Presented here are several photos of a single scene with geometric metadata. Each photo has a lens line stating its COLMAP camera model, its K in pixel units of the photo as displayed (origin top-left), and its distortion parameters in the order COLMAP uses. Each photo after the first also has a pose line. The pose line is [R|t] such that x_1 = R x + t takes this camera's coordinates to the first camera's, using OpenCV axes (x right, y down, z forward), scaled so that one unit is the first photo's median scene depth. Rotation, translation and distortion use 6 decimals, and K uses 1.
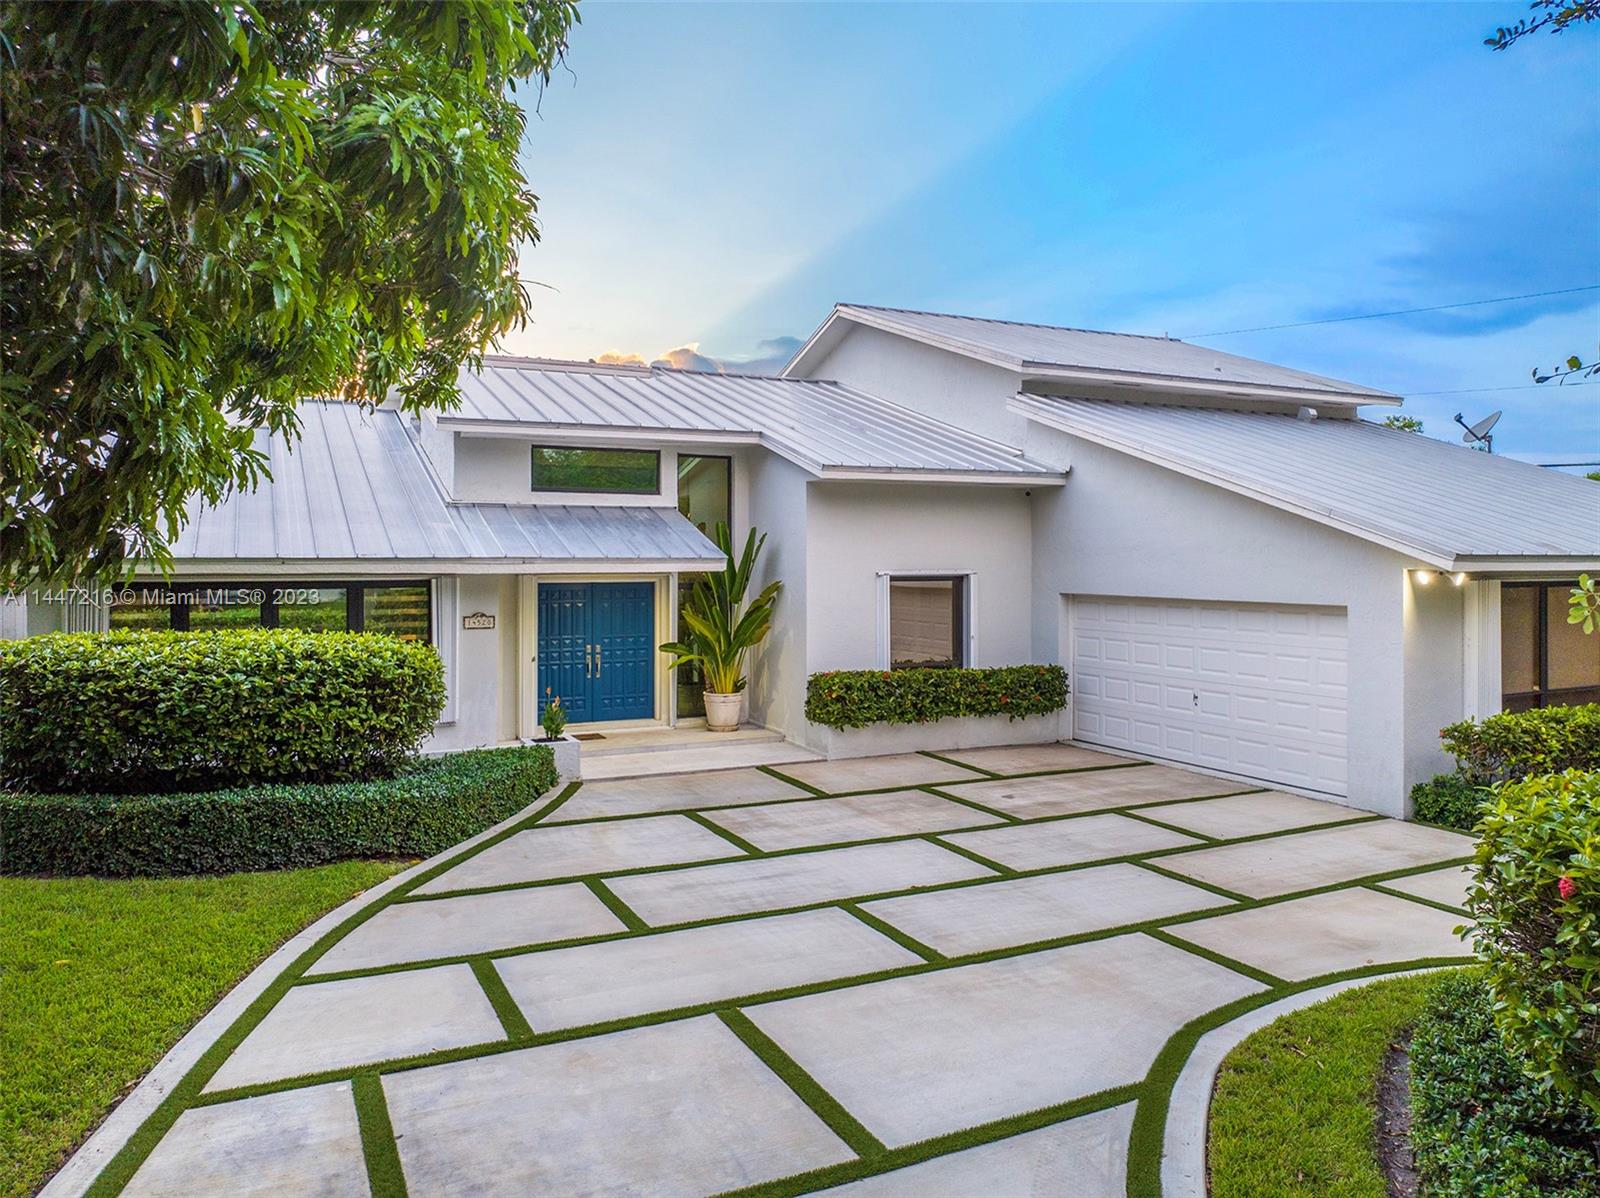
lens RADIAL K [[1120.4, 0, 800.0], [0, 1120.4, 599.0], [0, 0, 1]] dist [-0.059612, -0.001158]
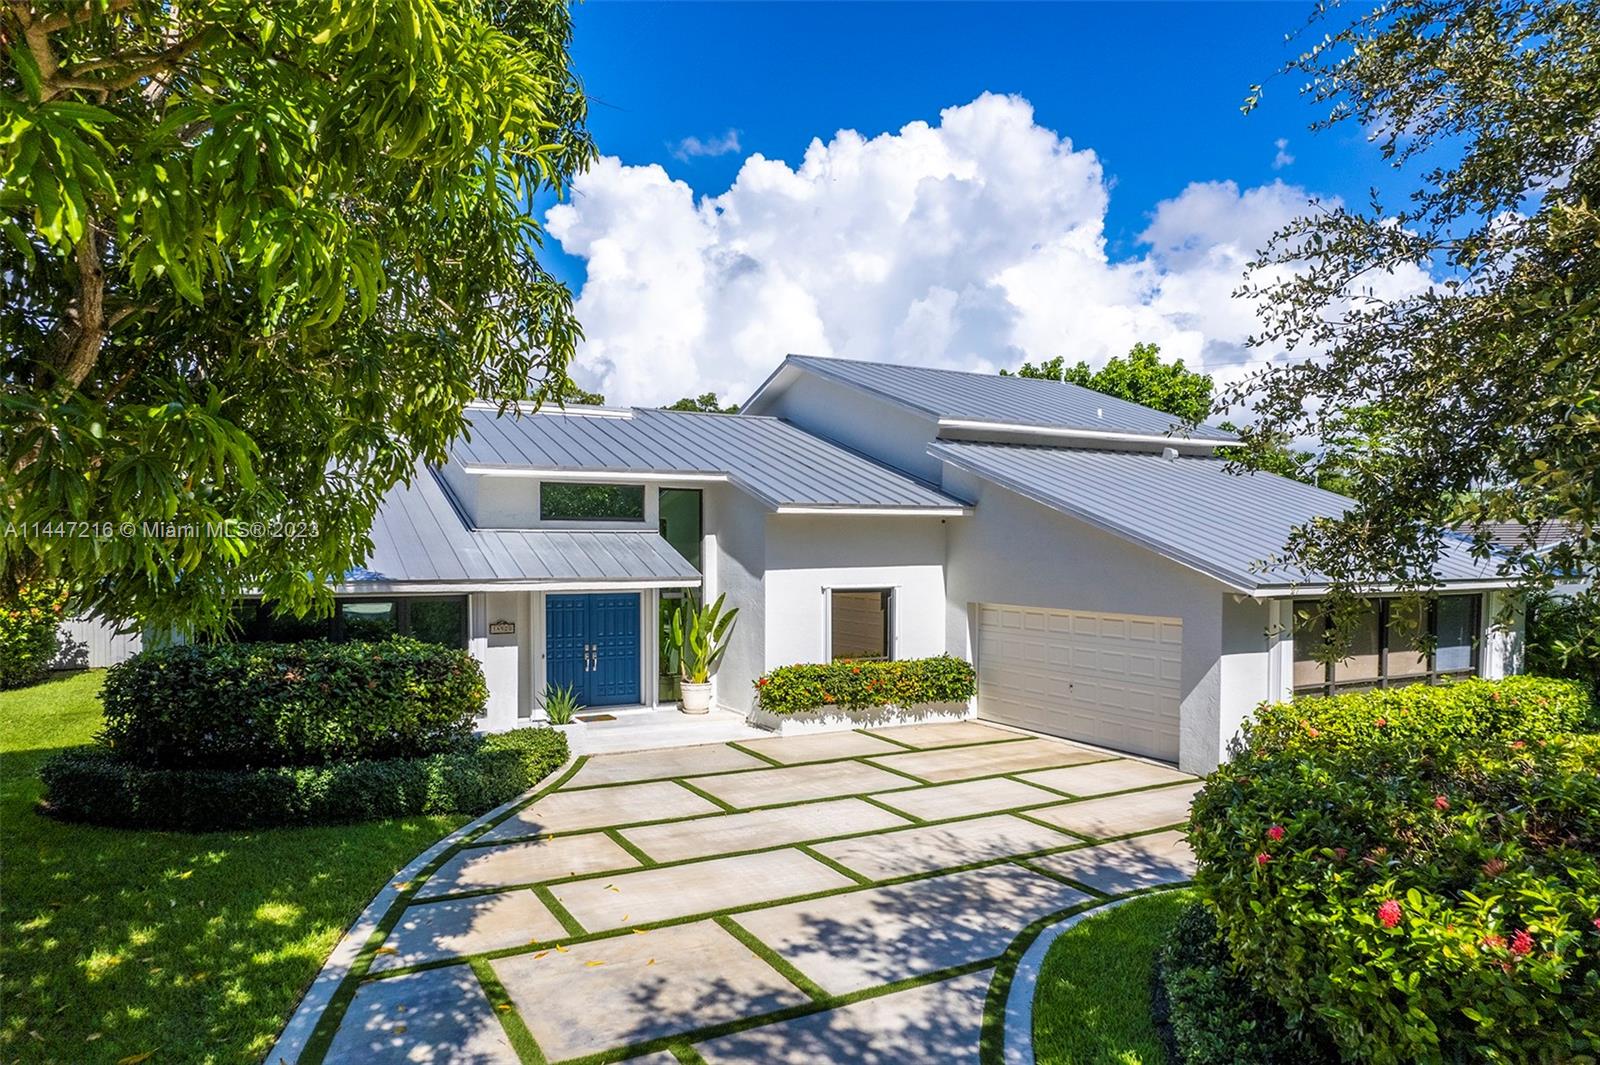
lens RADIAL K [[1027.8, 0, 802.8], [0, 1027.8, 585.0], [0, 0, 1]] dist [0.001596, 0.000349]
pose [[0.998570, -0.000394, 0.053463, -0.016103], [0.000434, 1.000000, -0.000747, -0.031238], [-0.053463, 0.000769, 0.998570, -0.183030]]
